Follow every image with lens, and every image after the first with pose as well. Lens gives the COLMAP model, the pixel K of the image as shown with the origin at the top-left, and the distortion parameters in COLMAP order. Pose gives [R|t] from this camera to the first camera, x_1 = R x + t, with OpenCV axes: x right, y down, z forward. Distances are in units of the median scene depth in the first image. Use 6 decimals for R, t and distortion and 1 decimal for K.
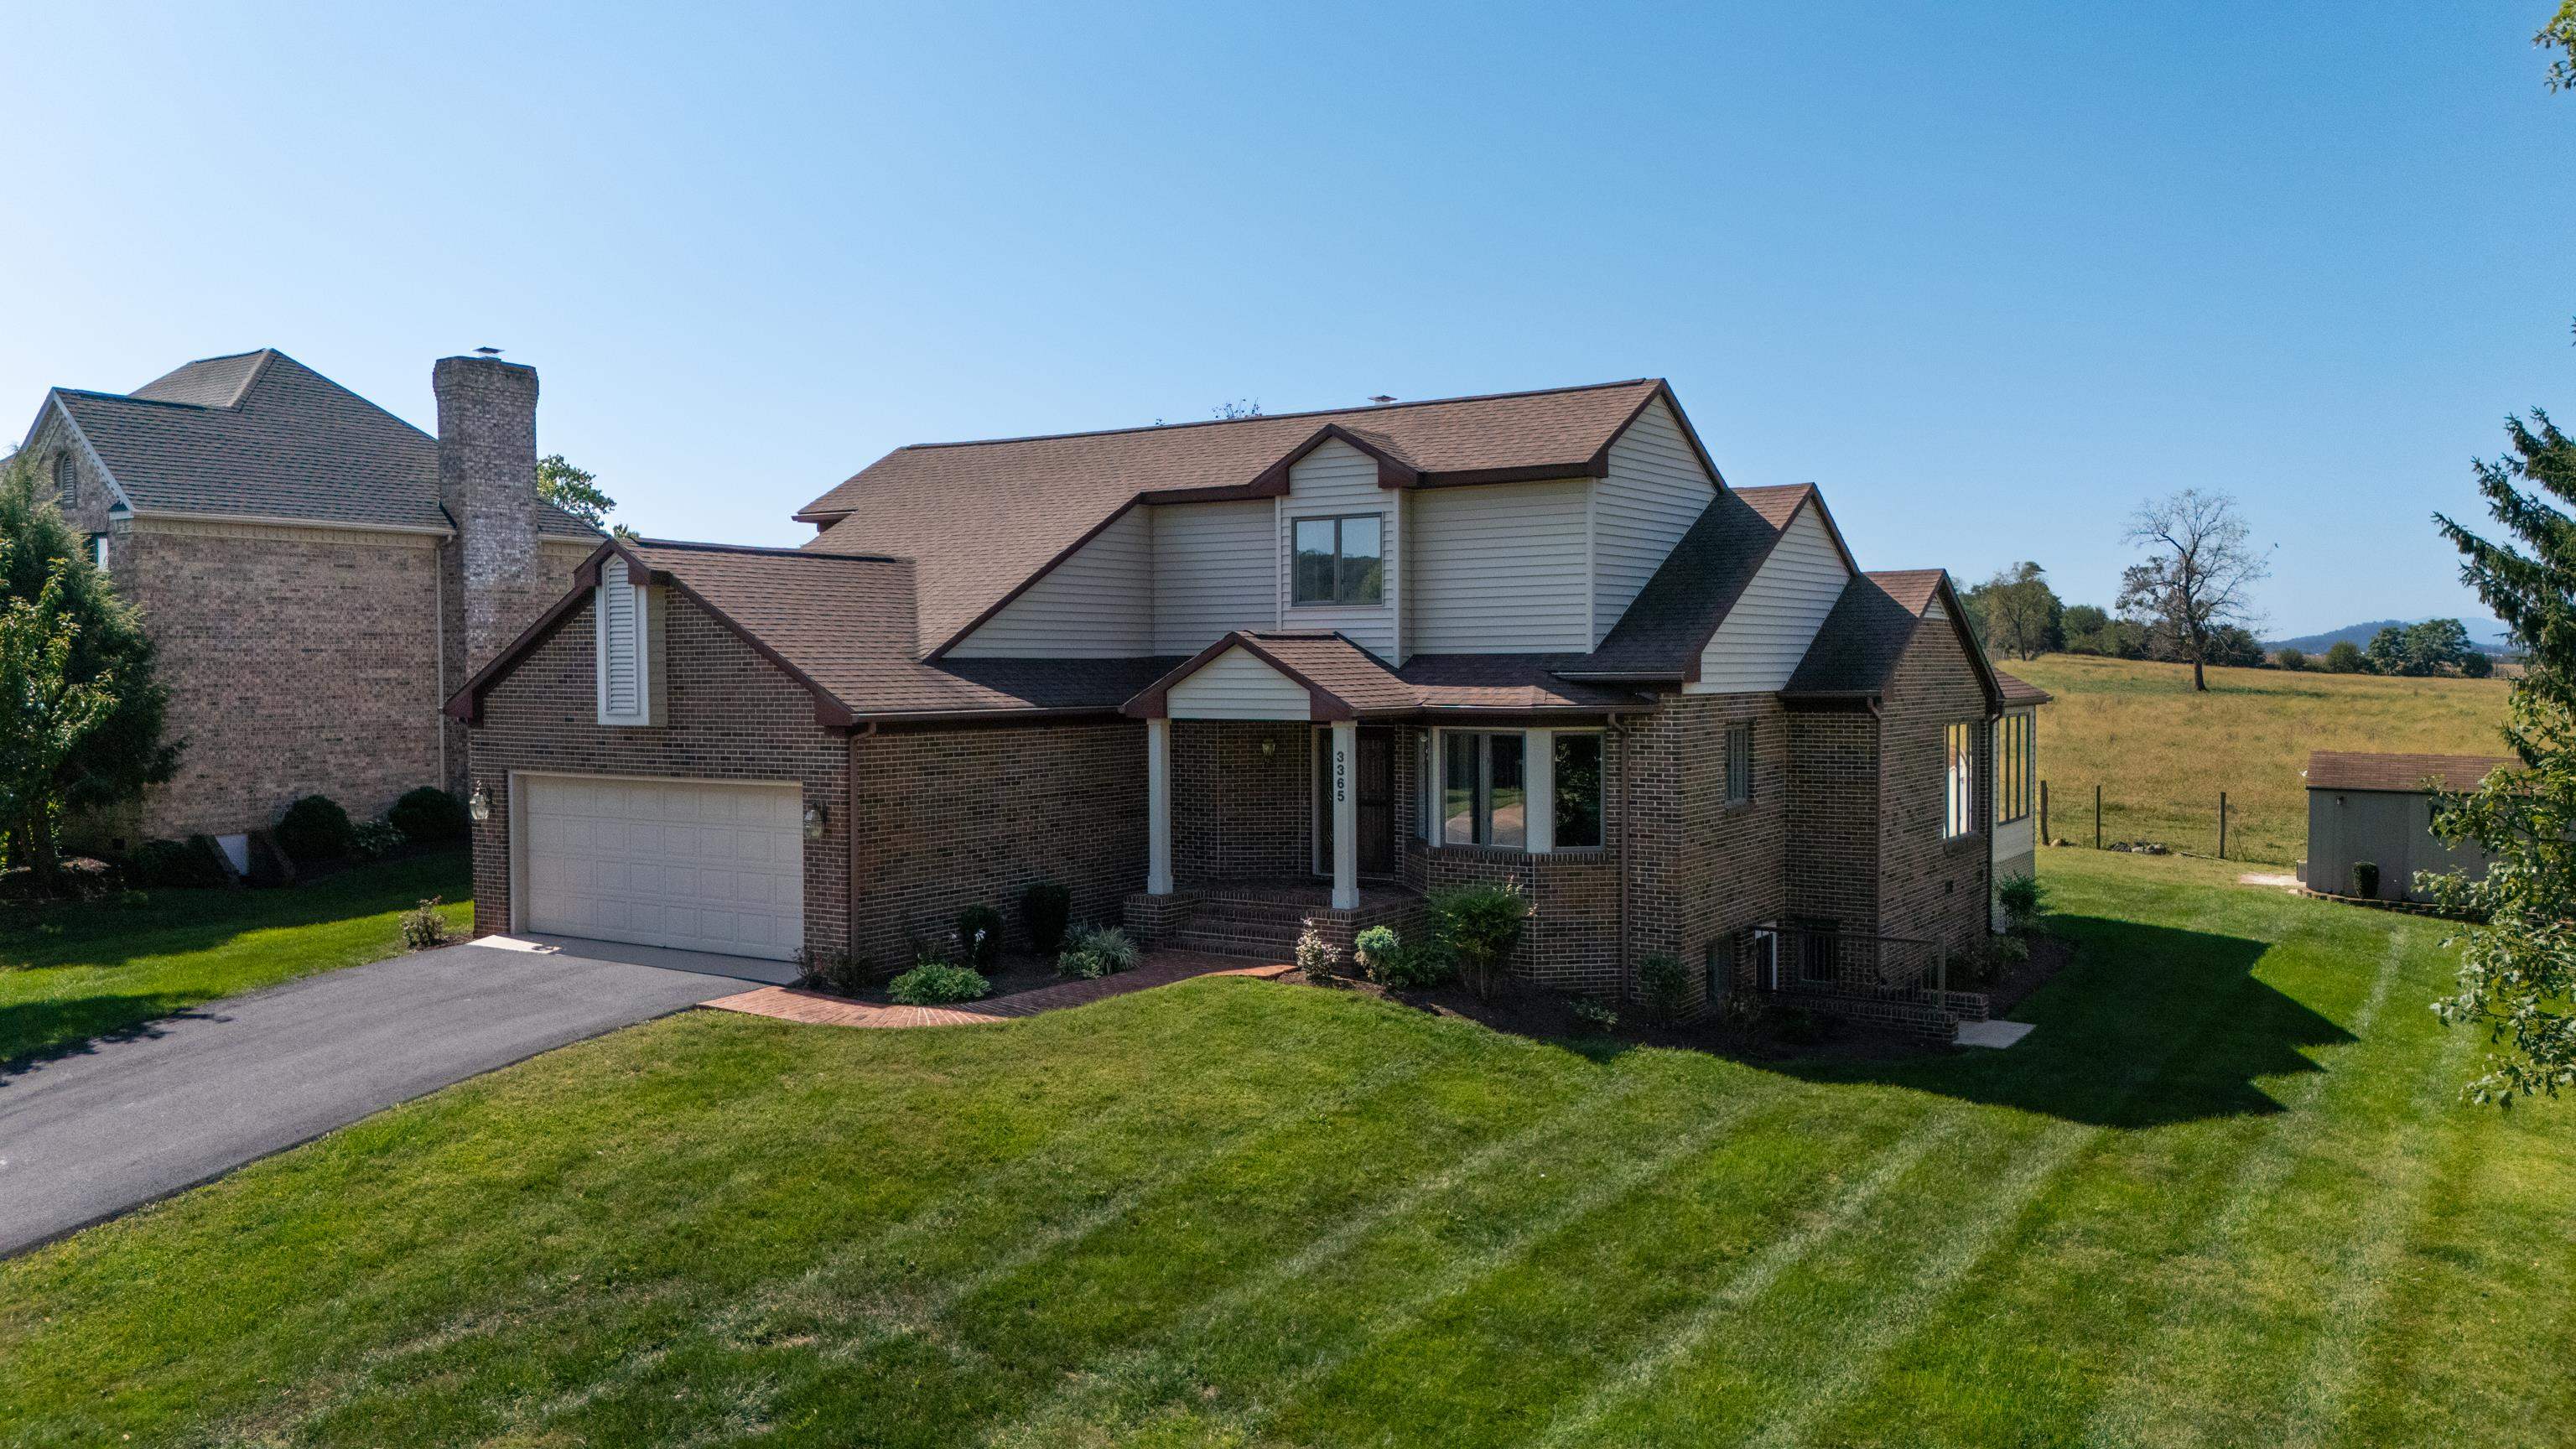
lens RADIAL K [[1890.4, 0, 1283.6], [0, 1890.4, 727.3], [0, 0, 1]] dist [0.062992, -0.056737]
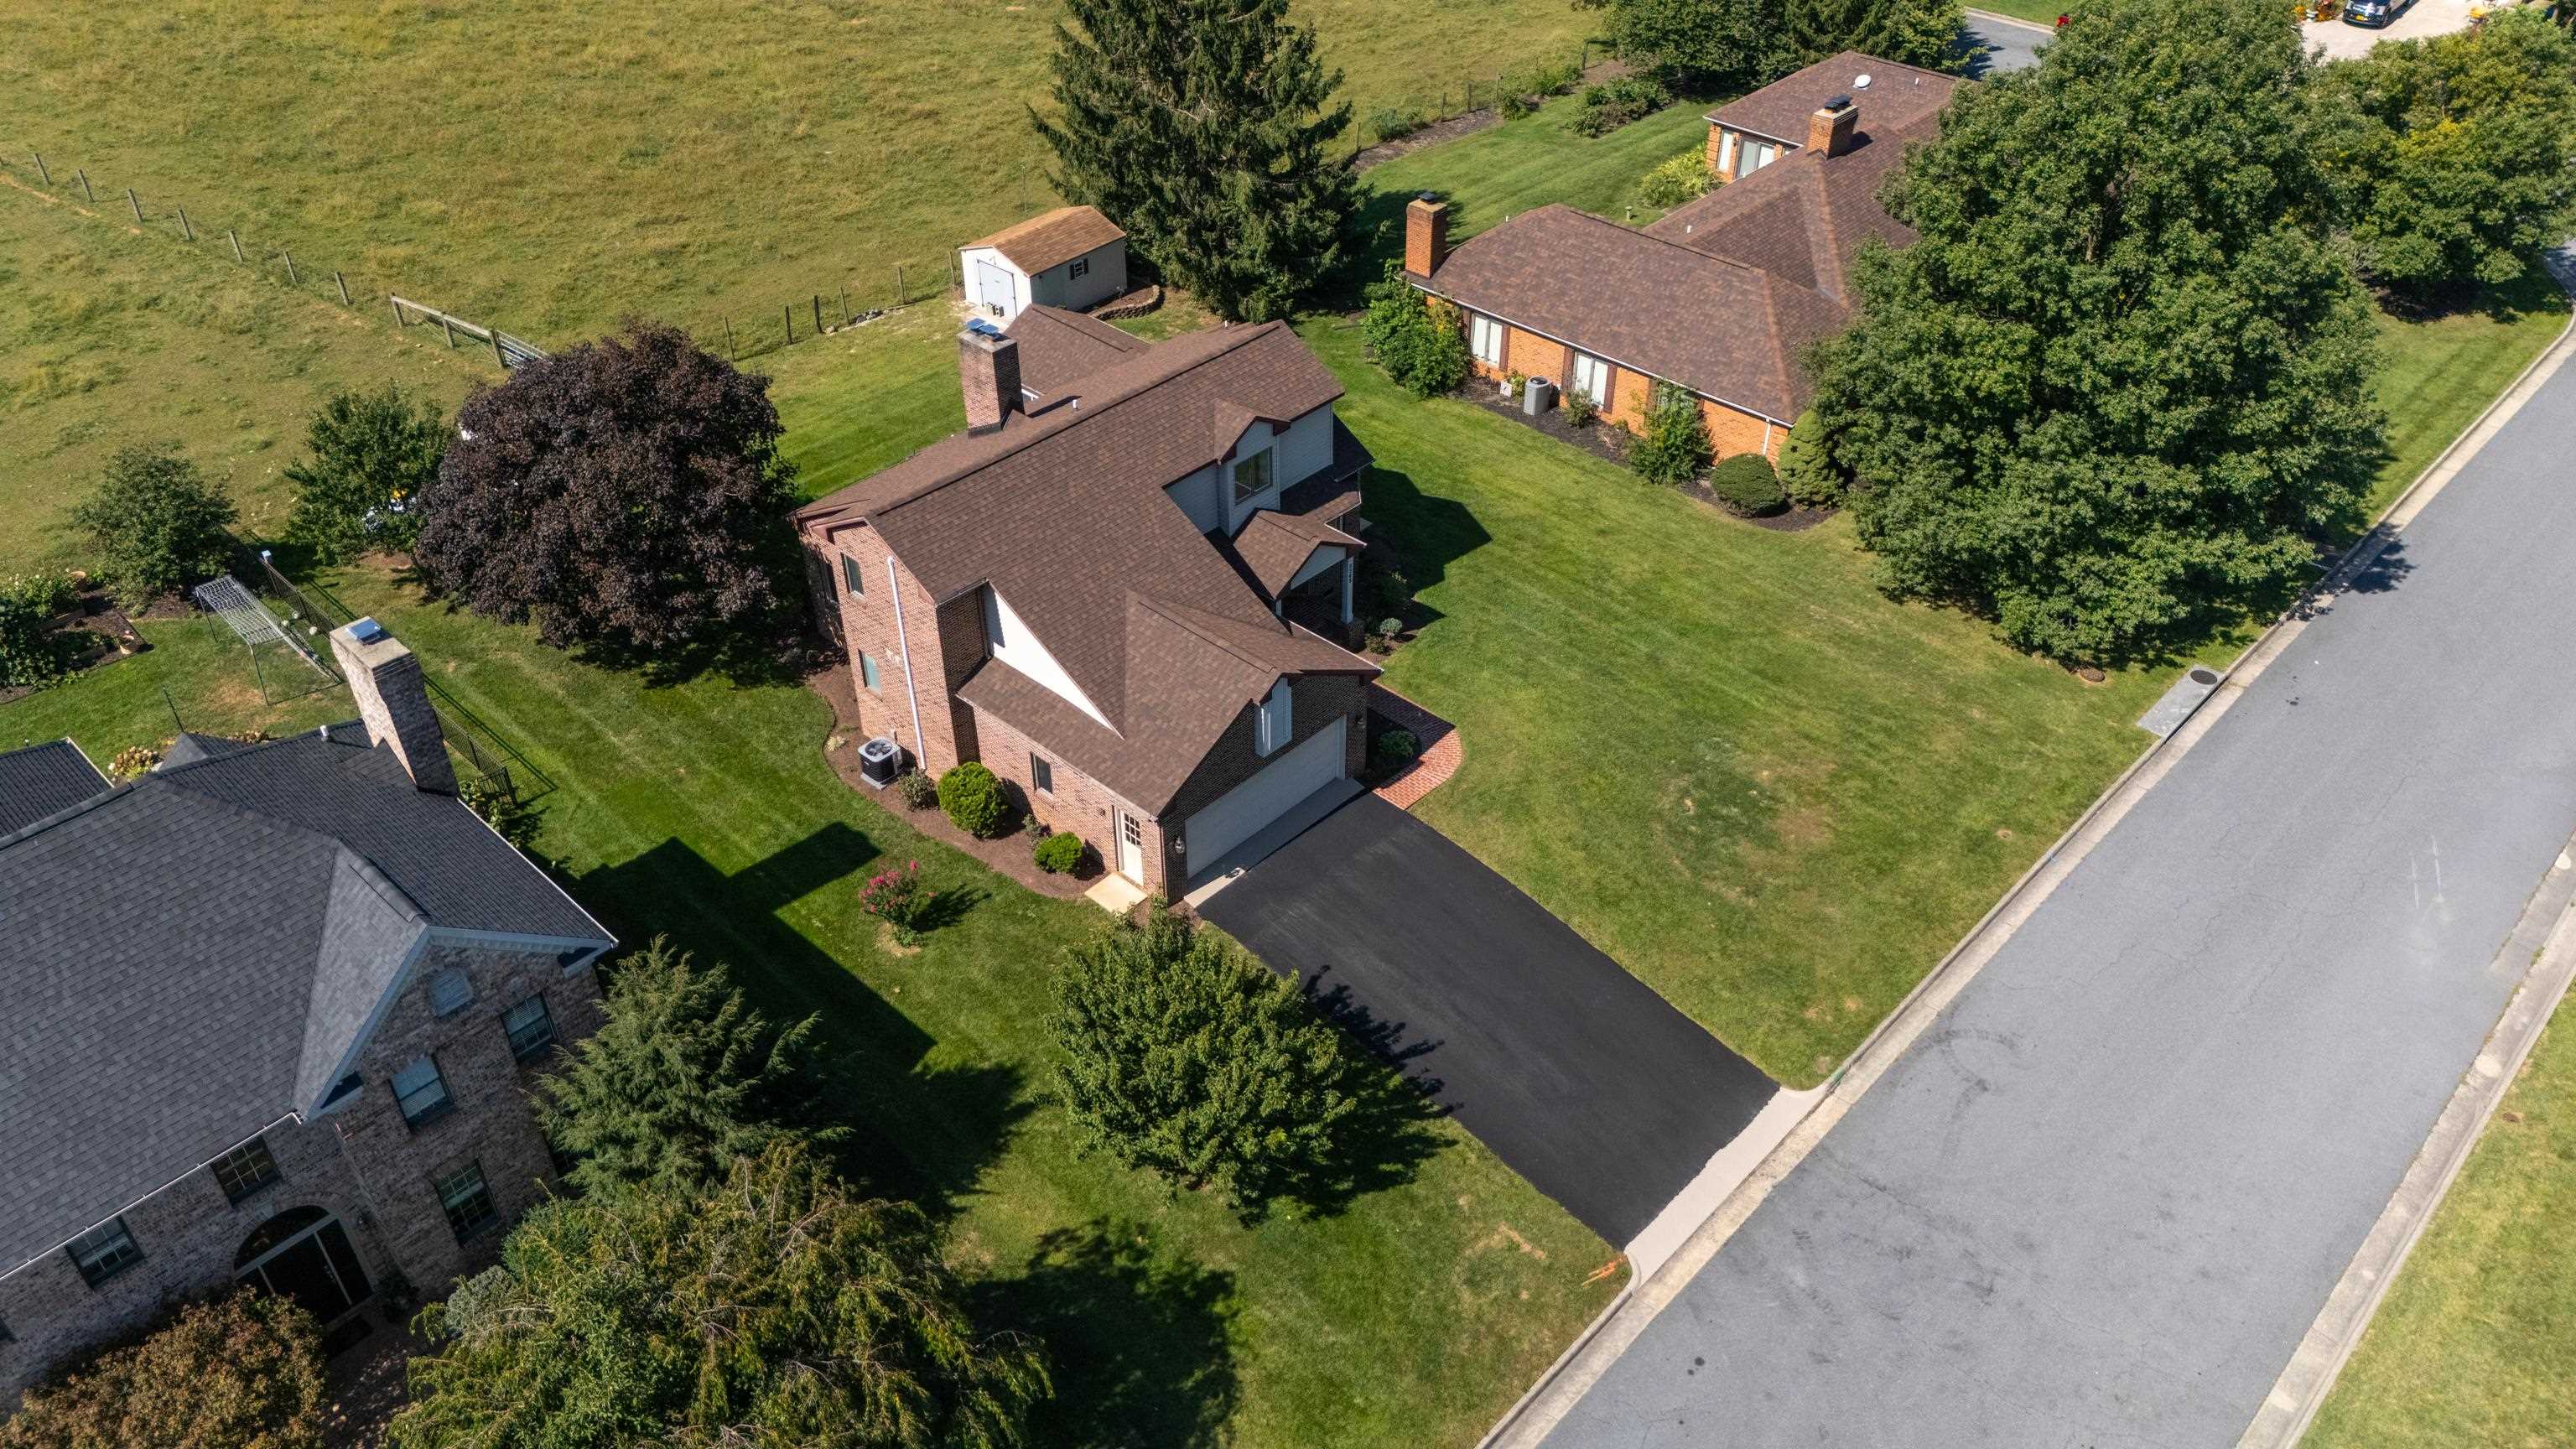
lens RADIAL K [[1890.5, 0, 1283.4], [0, 1890.5, 724.8], [0, 0, 1]] dist [0.076651, -0.079829]
pose [[0.175478, -0.597756, 0.782237, -1.912454], [0.044218, 0.798550, 0.600302, -1.221643], [-0.983490, -0.070751, 0.166560, 0.713178]]
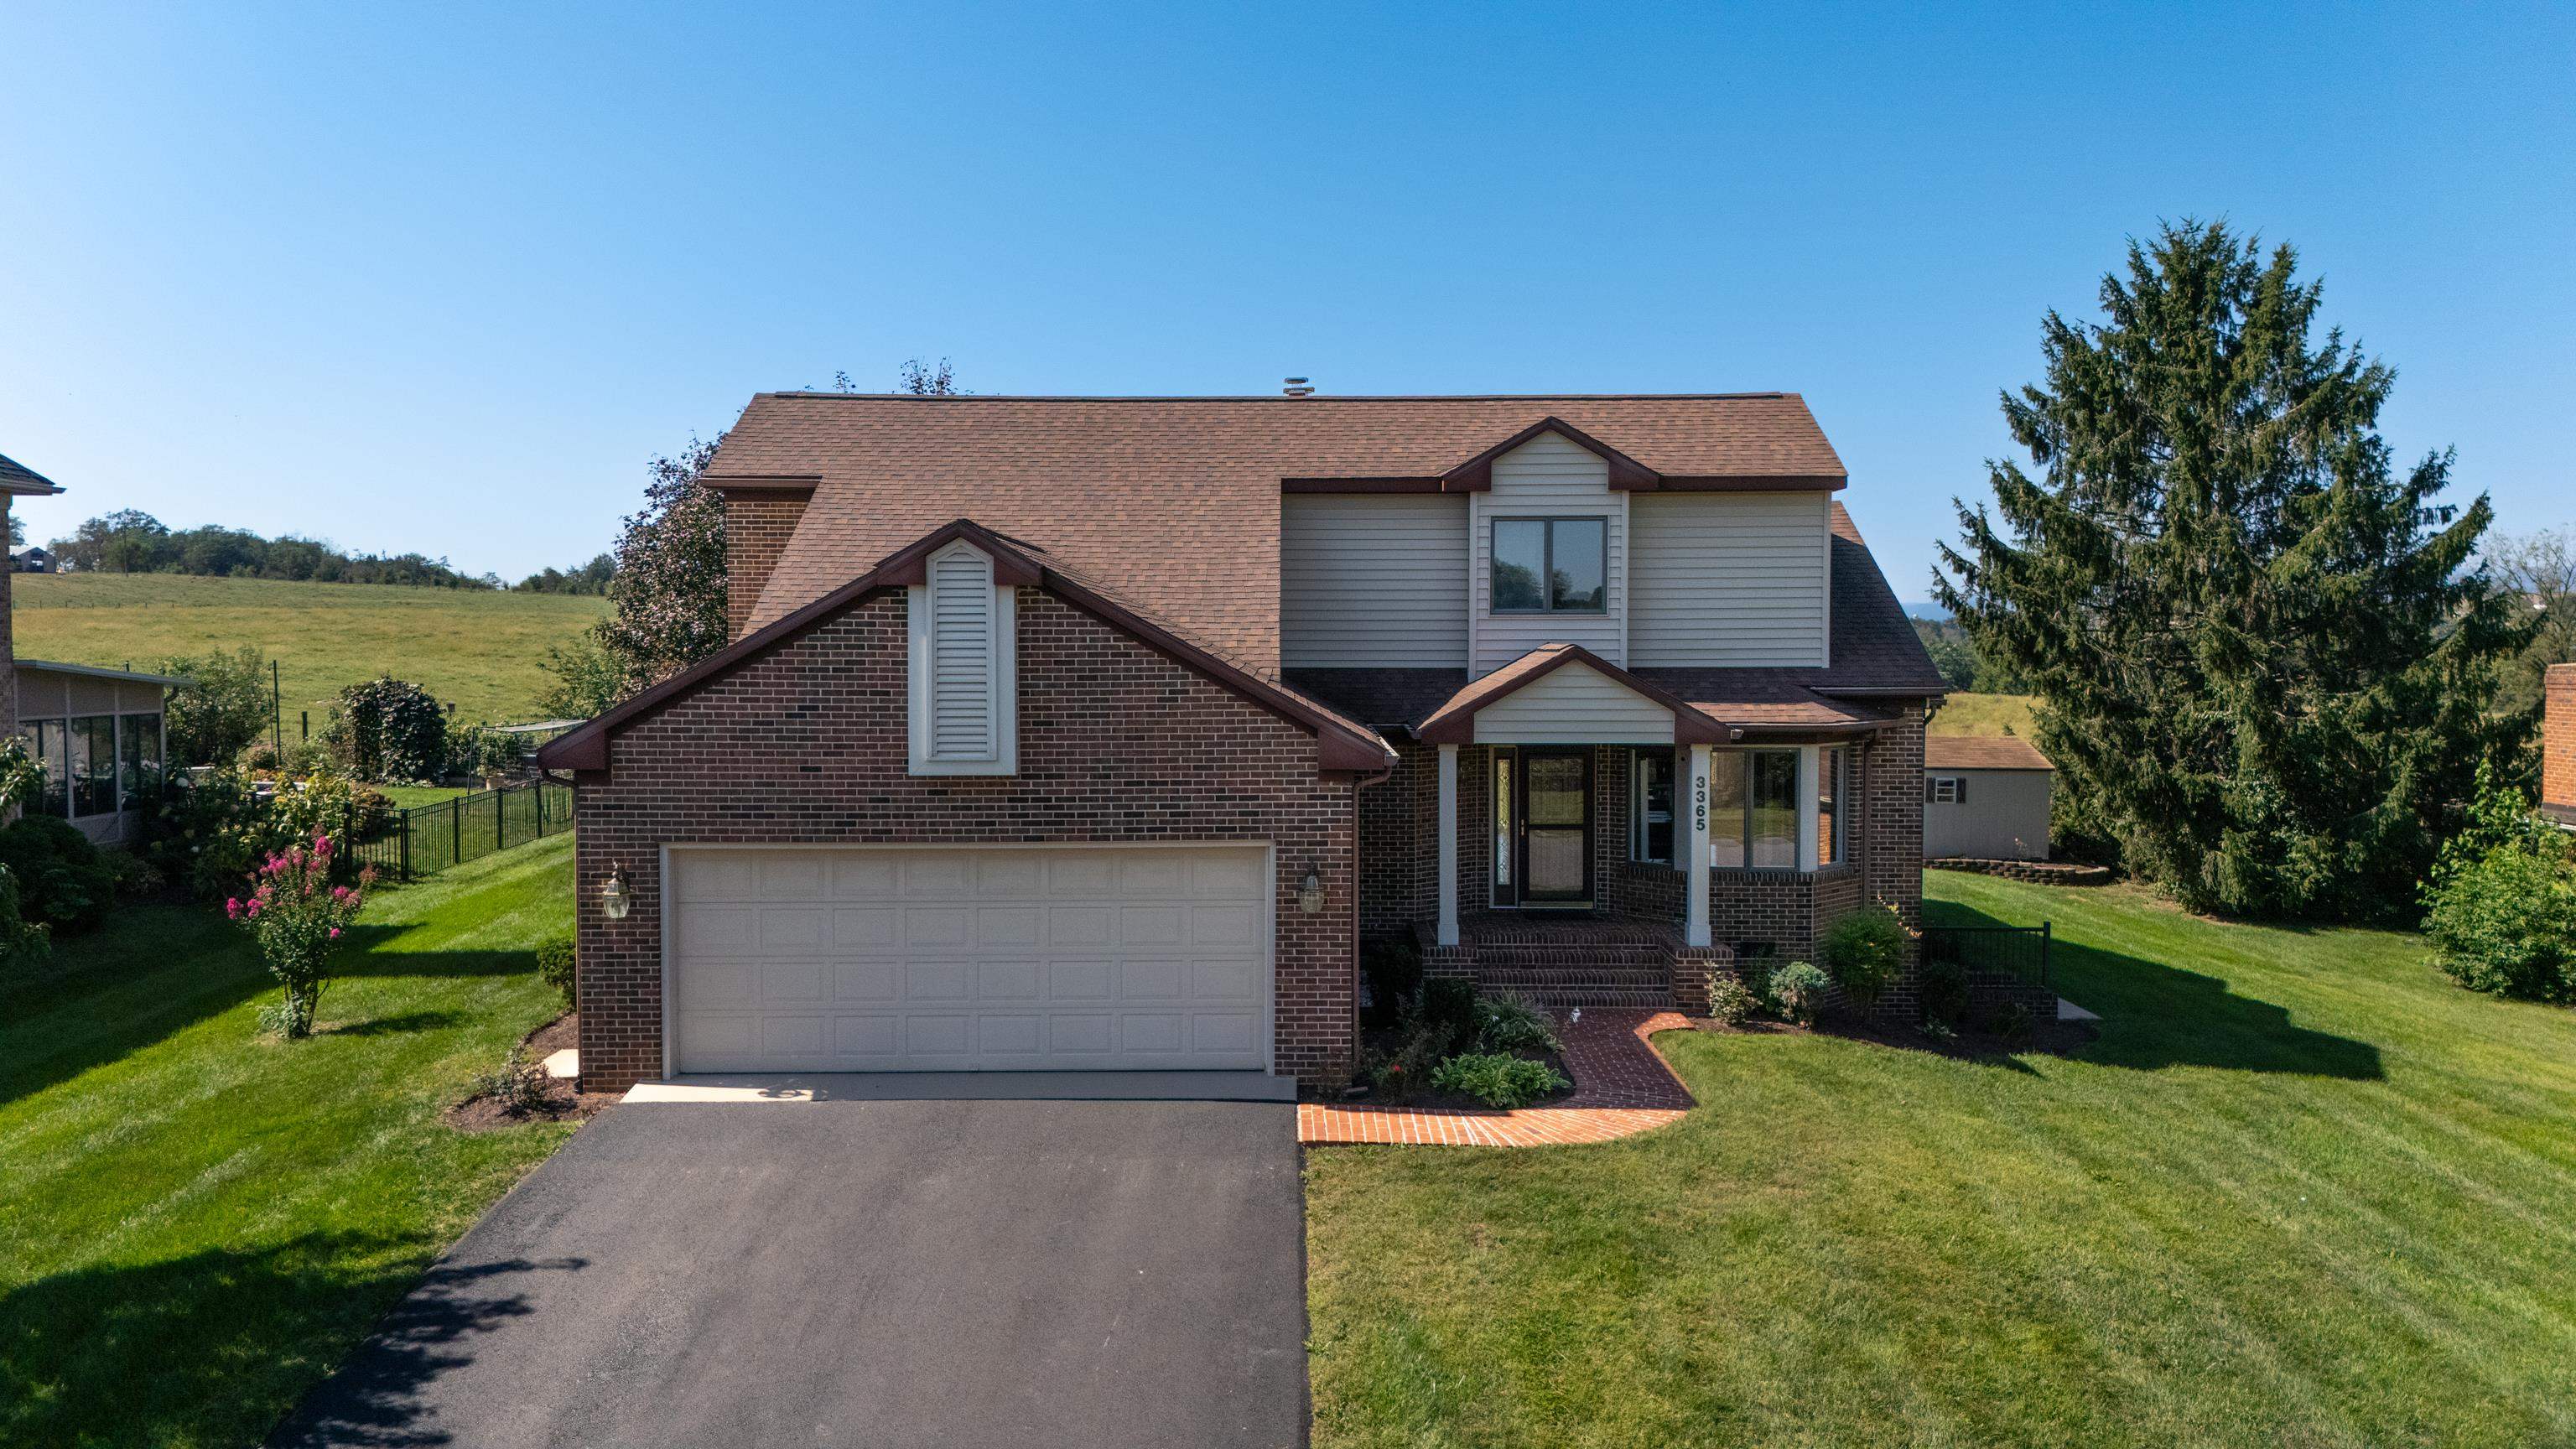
lens RADIAL K [[1907.7, 0, 1283.0], [0, 1907.7, 716.1], [0, 0, 1]] dist [0.034879, -0.000961]
pose [[0.838271, -0.019335, 0.544911, -0.675489], [0.015373, 0.999812, 0.011828, -0.032217], [-0.545038, -0.001538, 0.838410, 0.334670]]
